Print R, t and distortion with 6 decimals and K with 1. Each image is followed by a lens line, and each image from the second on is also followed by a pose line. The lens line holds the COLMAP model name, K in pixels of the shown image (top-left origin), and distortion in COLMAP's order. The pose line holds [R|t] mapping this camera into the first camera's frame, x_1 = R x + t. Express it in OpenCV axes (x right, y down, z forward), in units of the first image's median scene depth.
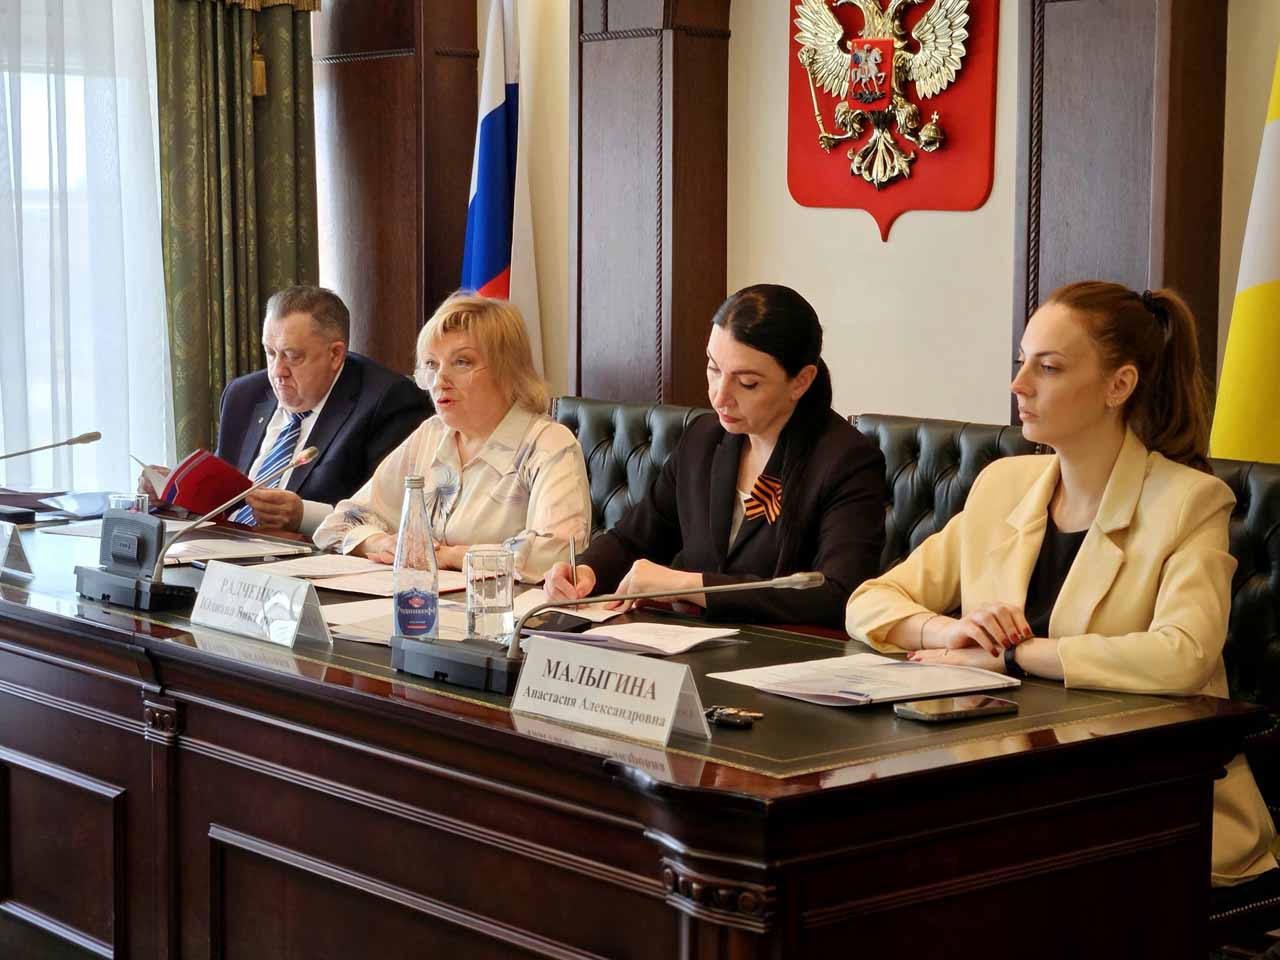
lens RADIAL K [[2514.8, 0, 641.0], [0, 2514.8, 478.4], [0, 0, 1]] dist [0.007030, 0.000000]
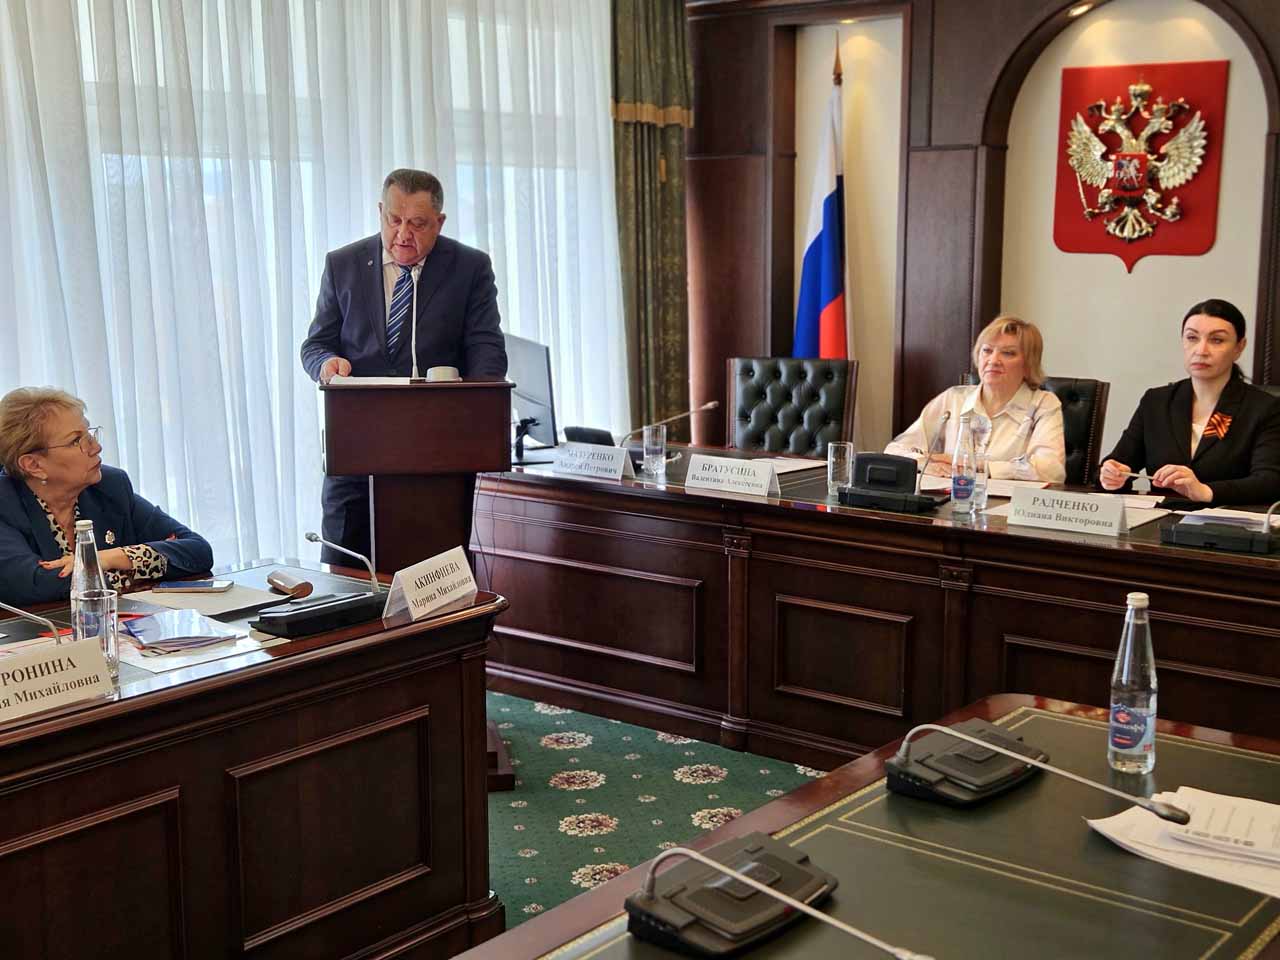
lens RADIAL K [[1656.3, 0, 636.1], [0, 1656.3, 478.9], [0, 0, 1]] dist [0.049292, 0.000000]
pose [[0.982179, -0.039316, 0.183790, -0.448705], [0.029118, 0.997900, 0.057857, -0.030758], [-0.185679, -0.051475, 0.981261, -0.049590]]
